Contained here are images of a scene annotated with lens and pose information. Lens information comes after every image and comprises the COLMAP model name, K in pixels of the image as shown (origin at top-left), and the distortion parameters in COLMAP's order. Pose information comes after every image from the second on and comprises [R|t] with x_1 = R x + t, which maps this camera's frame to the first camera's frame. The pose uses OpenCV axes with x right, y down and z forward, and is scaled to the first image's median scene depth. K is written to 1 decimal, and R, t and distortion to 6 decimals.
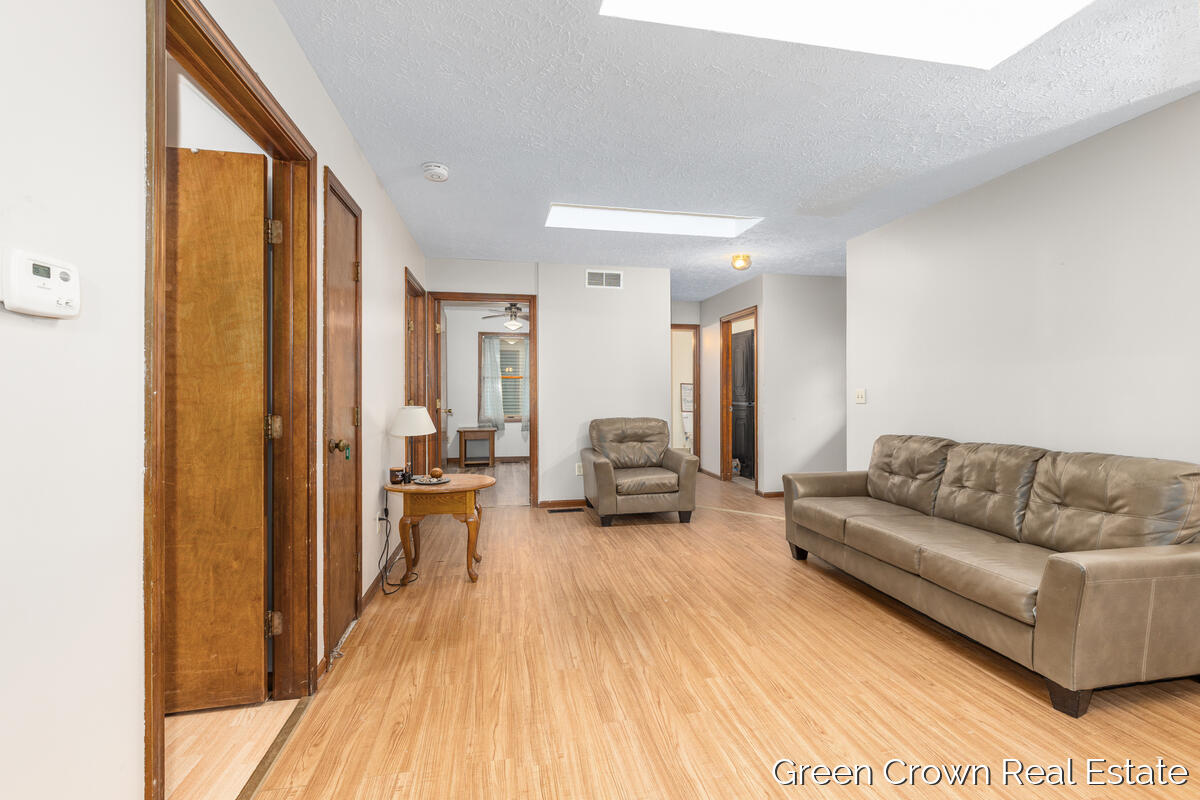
lens RADIAL K [[545.3, 0, 614.8], [0, 545.3, 396.5], [0, 0, 1]] dist [-0.000263, -0.000187]
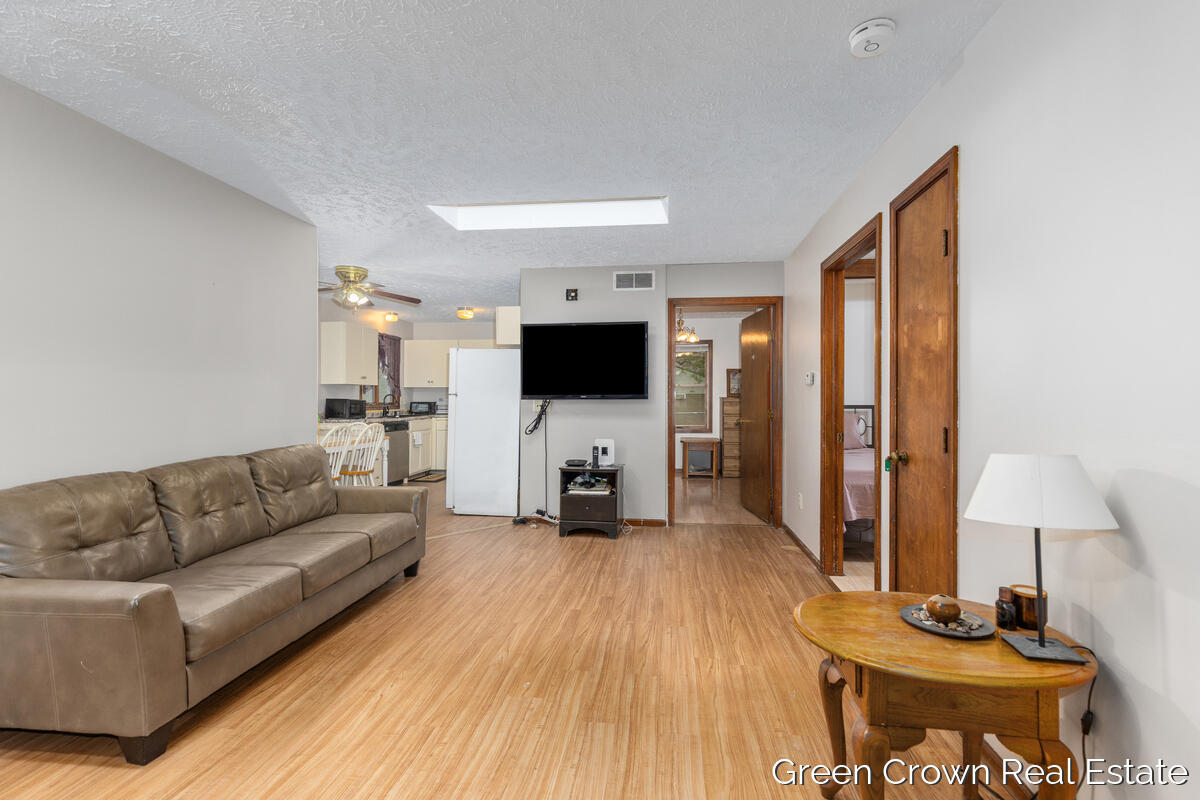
lens RADIAL K [[545.3, 0, 614.8], [0, 545.3, 396.5], [0, 0, 1]] dist [-0.000263, -0.000187]
pose [[-0.953670, 0.000196, 0.300854, -0.264130], [0.003761, 0.999929, 0.011271, -0.030428], [-0.300831, 0.011881, -0.953604, 1.799976]]
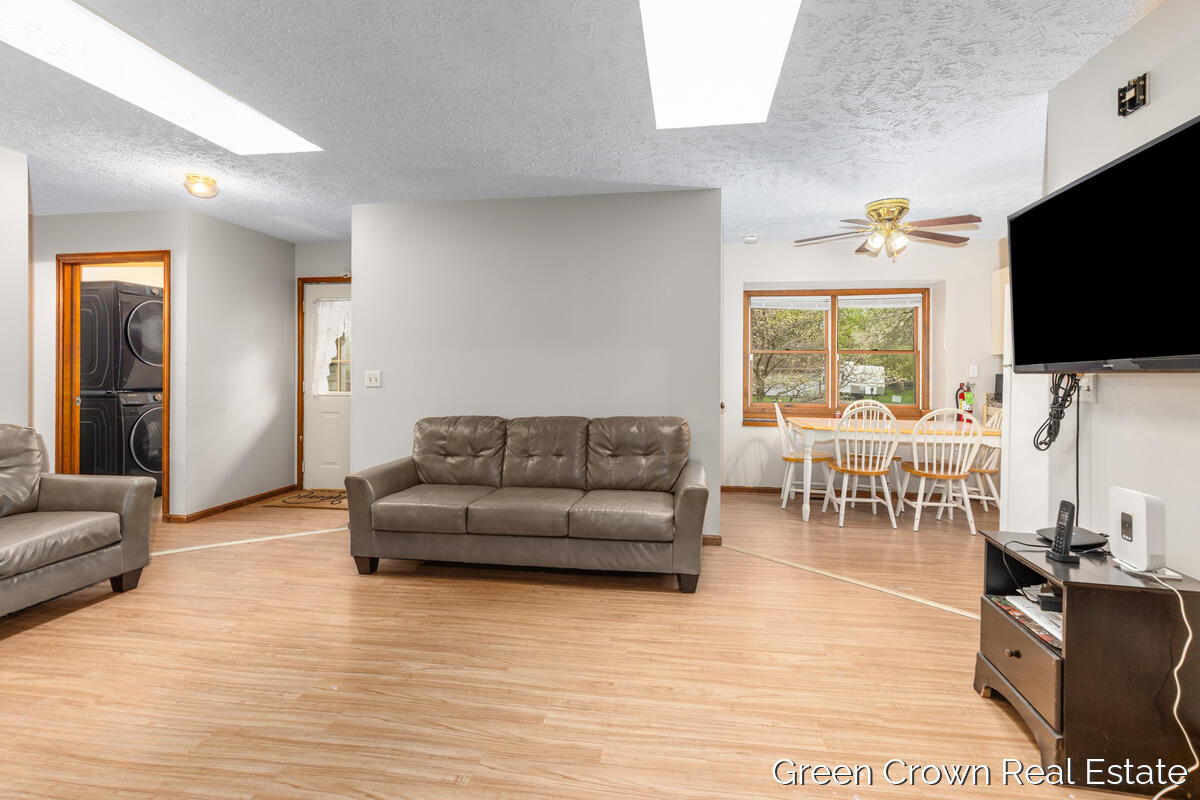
lens RADIAL K [[557.1, 0, 607.0], [0, 557.1, 375.6], [0, 0, 1]] dist [0.001597, -0.000397]
pose [[0.340068, -0.003864, 0.940393, -0.464851], [0.007786, 0.999969, 0.001293, -0.006014], [-0.940369, 0.006882, 0.340087, 0.487965]]
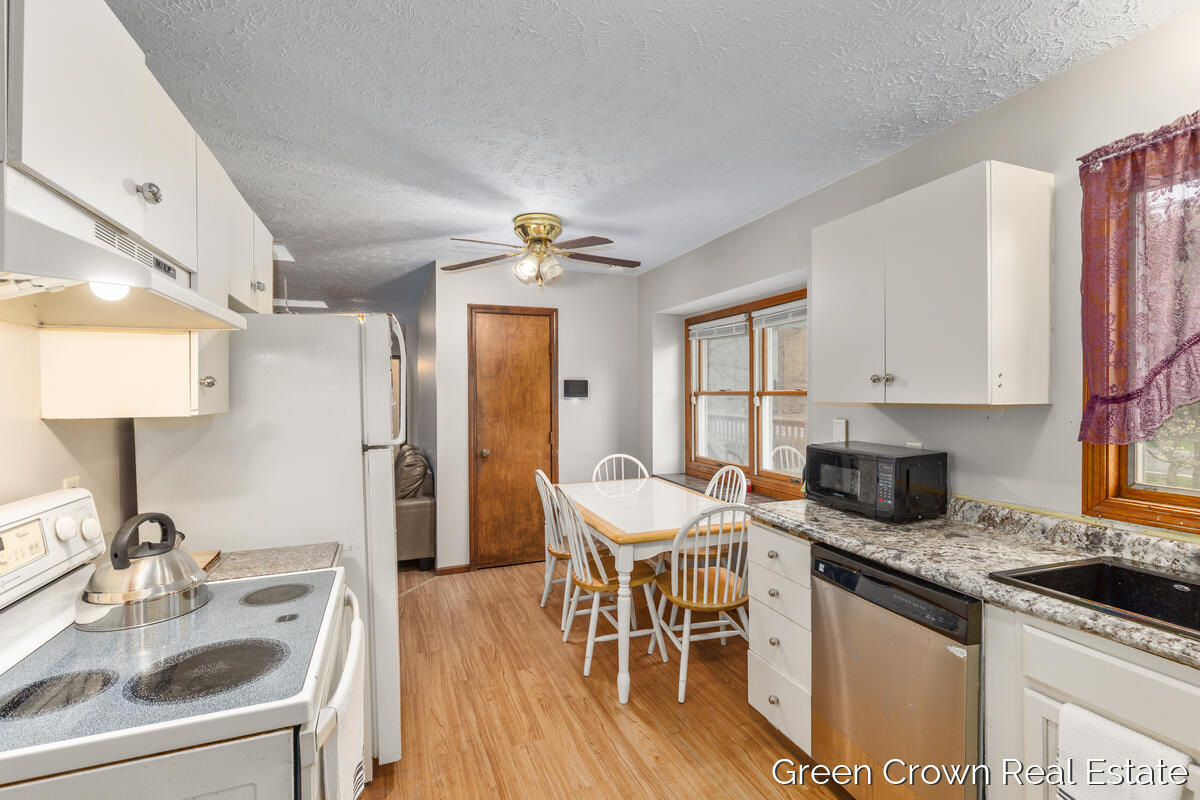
lens RADIAL K [[545.3, 0, 614.8], [0, 545.3, 396.5], [0, 0, 1]] dist [-0.000263, -0.000187]
pose [[0.981279, -0.002584, 0.192574, 1.097368], [0.004692, 0.999934, -0.010494, -0.062458], [-0.192534, 0.011201, 0.981226, -0.855449]]
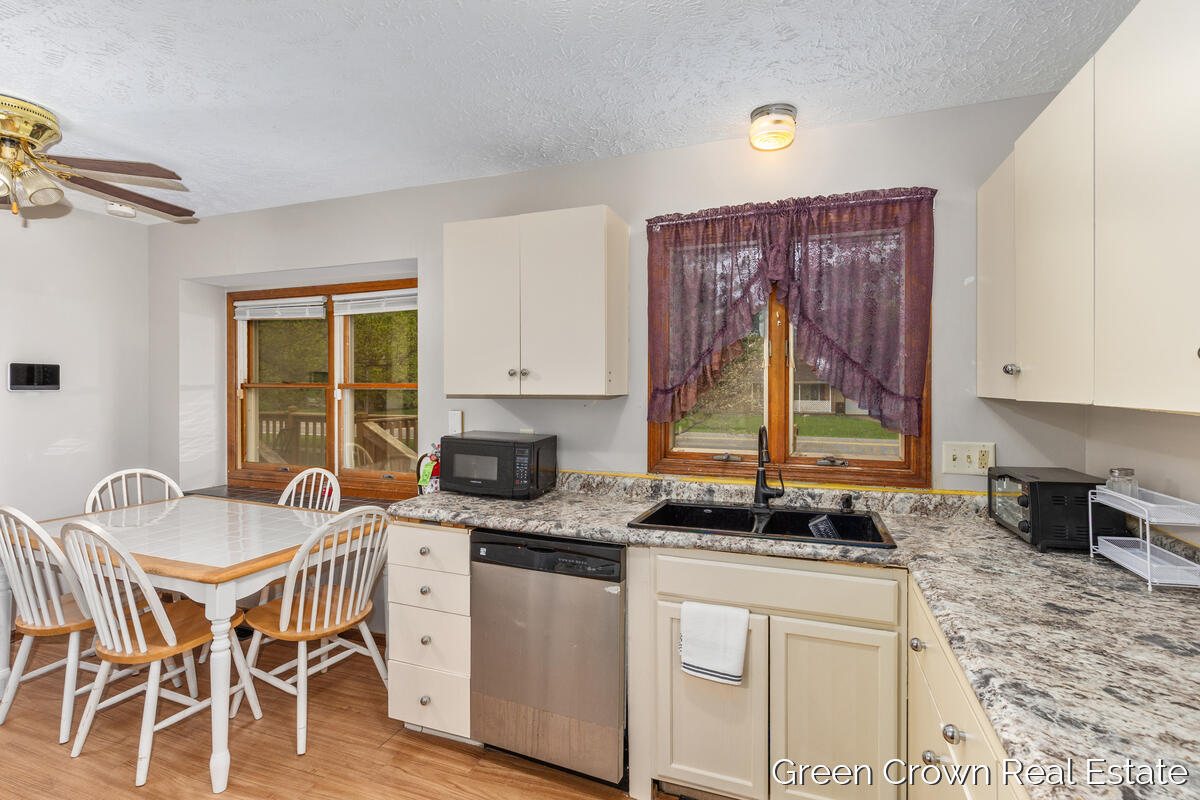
lens RADIAL K [[556.5, 0, 595.7], [0, 556.5, 388.3], [0, 0, 1]] dist [0.001064, -0.000189]
pose [[0.522667, 0.000882, 0.852537, 0.940386], [0.009877, 0.999926, -0.007090, -0.062128], [-0.852480, 0.012126, 0.522619, -0.747447]]
